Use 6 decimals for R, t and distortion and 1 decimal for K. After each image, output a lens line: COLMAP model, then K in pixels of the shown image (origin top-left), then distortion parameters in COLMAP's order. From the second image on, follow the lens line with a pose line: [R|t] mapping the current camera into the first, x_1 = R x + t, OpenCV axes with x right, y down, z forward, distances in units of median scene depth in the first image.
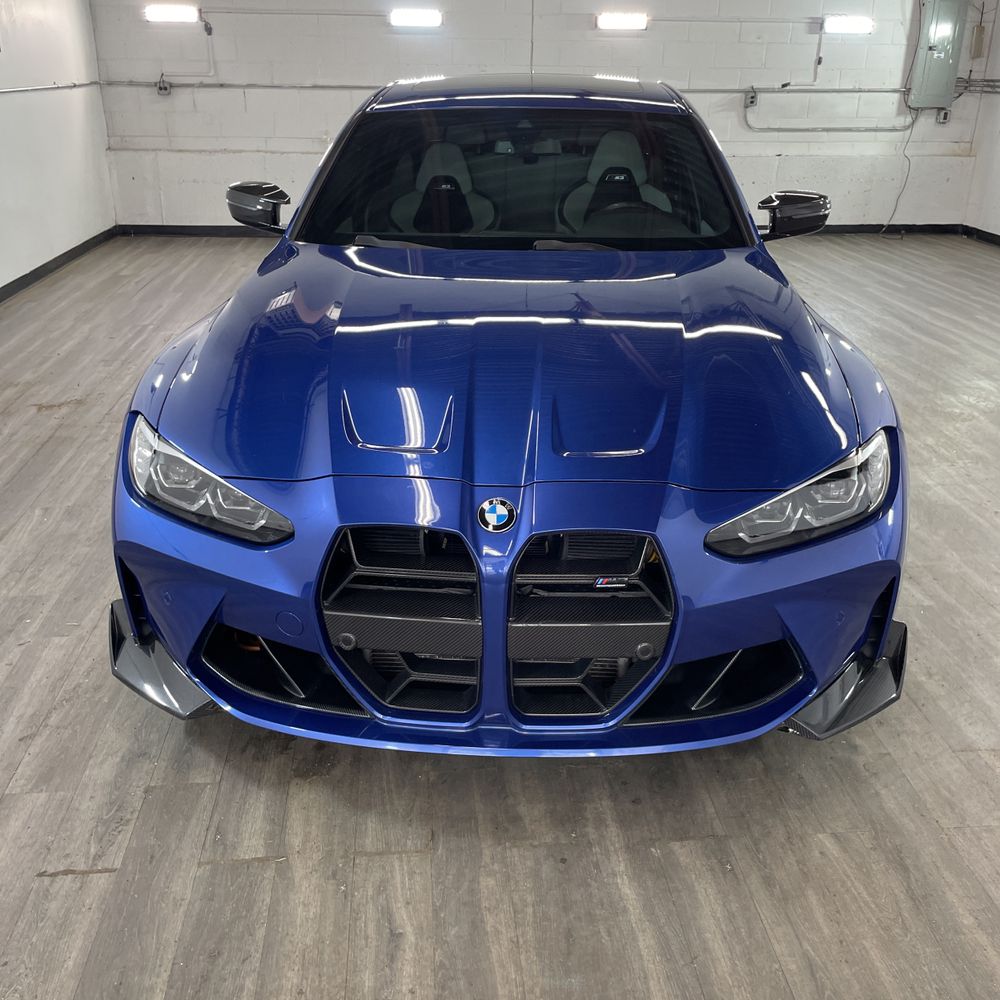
lens RADIAL K [[1017.1, 0, 500.0], [0, 1017.1, 500.0], [0, 0, 1]] dist [0.085362, -0.115866]
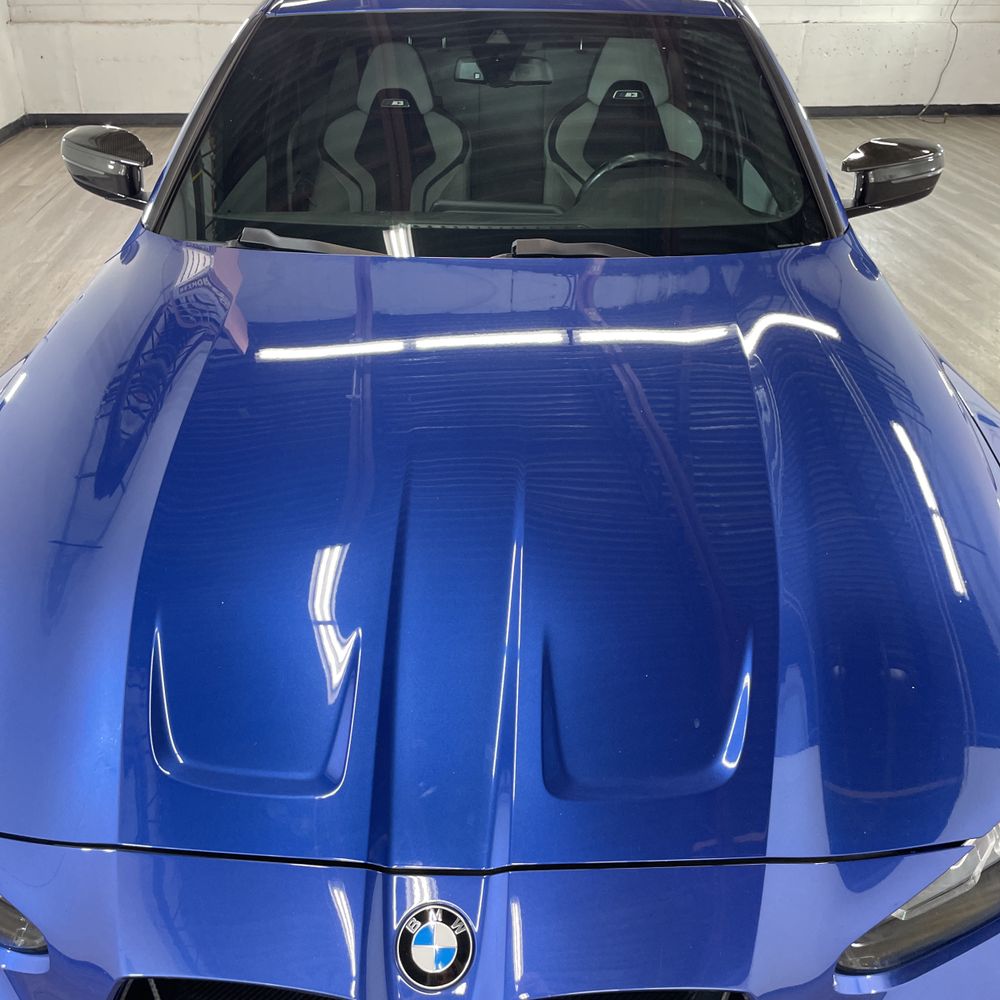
lens RADIAL K [[1012.5, 0, 507.5], [0, 1012.5, 490.6], [0, 0, 1]] dist [0.075843, -0.094520]
pose [[0.999794, -0.013389, 0.015241, 0.012146], [0.011371, 0.992015, 0.125609, -0.118915], [-0.016801, -0.125410, 0.991963, 0.224718]]
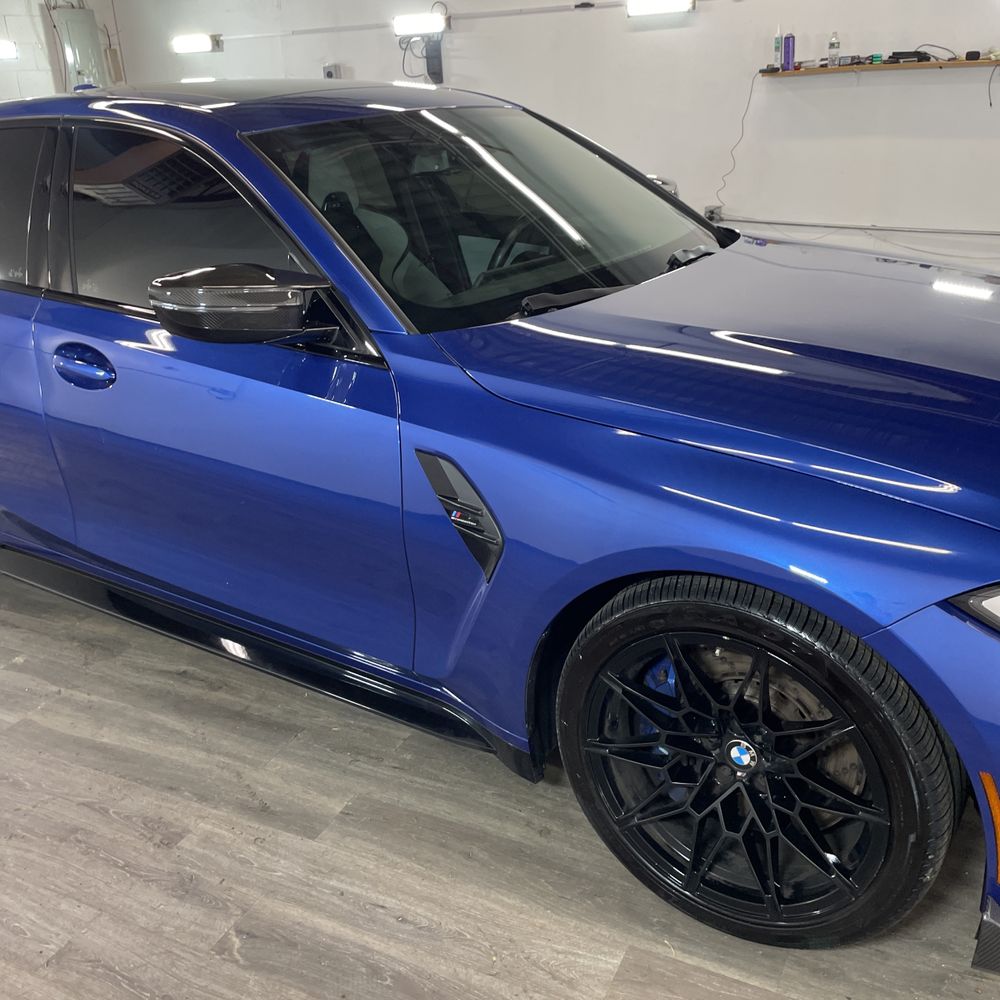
lens RADIAL K [[1012.5, 0, 507.5], [0, 1012.5, 490.6], [0, 0, 1]] dist [0.075843, -0.094520]
pose [[0.503843, -0.348472, 0.790385, -0.493998], [0.383138, 0.910237, 0.157076, -0.178278], [-0.774175, 0.223685, 0.592130, 0.458625]]
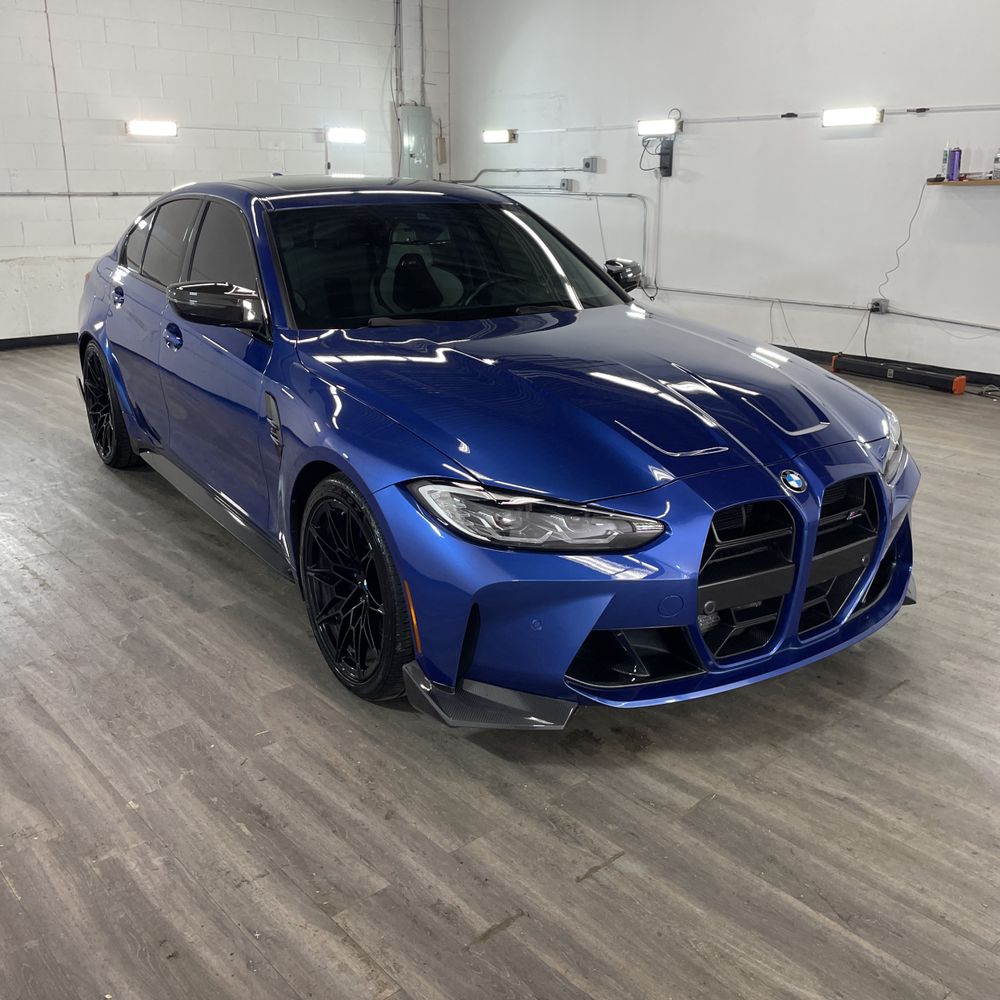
lens RADIAL K [[1017.1, 0, 500.0], [0, 1017.1, 500.0], [0, 0, 1]] dist [0.085362, -0.115866]
pose [[0.806515, -0.189272, 0.560097, -0.469364], [0.238610, 0.970992, -0.015462, -0.014439], [-0.540924, 0.146115, 0.828282, 0.037727]]
